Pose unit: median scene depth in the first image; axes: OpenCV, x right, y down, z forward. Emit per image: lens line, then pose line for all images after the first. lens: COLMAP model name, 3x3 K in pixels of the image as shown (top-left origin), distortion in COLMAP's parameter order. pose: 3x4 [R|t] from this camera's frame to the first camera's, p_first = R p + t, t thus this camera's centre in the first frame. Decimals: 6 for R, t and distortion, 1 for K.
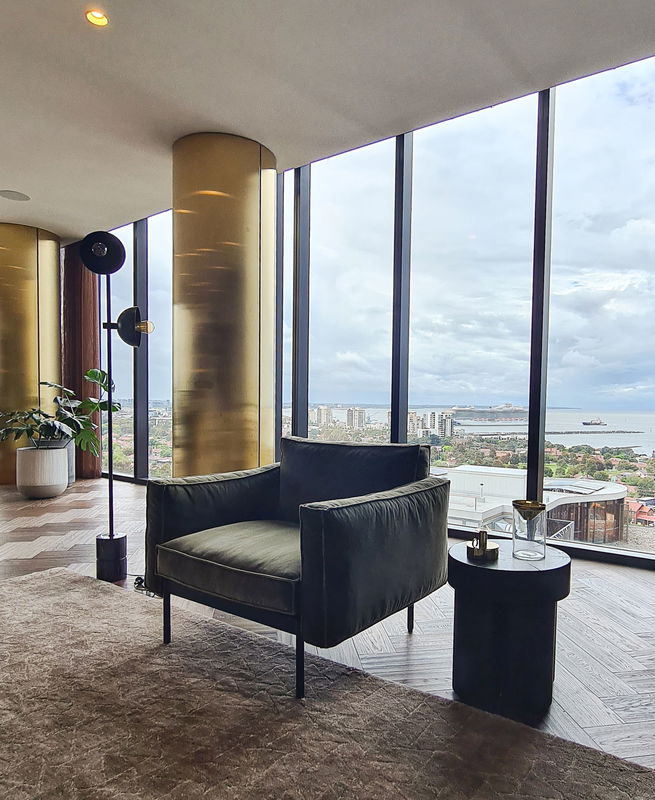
lens RADIAL K [[542.9, 0, 398.1], [0, 542.9, 430.3], [0, 0, 1]] dist [-0.002477, 0.000383]
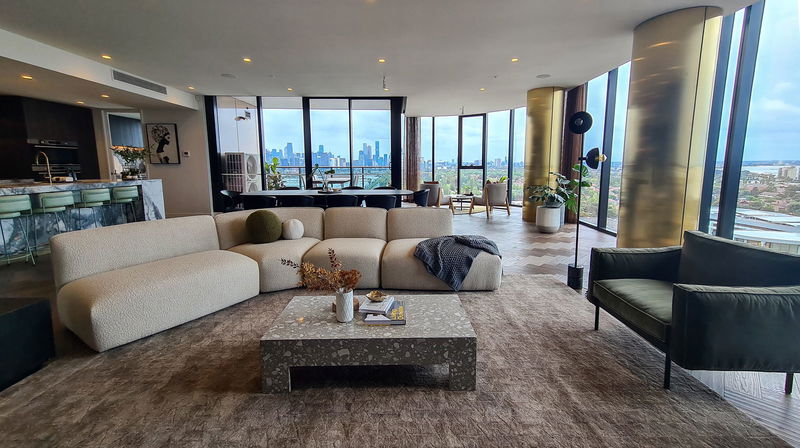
lens RADIAL K [[345.3, 0, 402.3], [0, 345.3, 207.1], [0, 0, 1]] dist [0.001255, 0.015890]
pose [[0.551159, 0.083072, -0.830255, 0.151392], [-0.024128, 0.996202, 0.083659, -0.110525], [0.834051, -0.026077, 0.551070, -0.213534]]
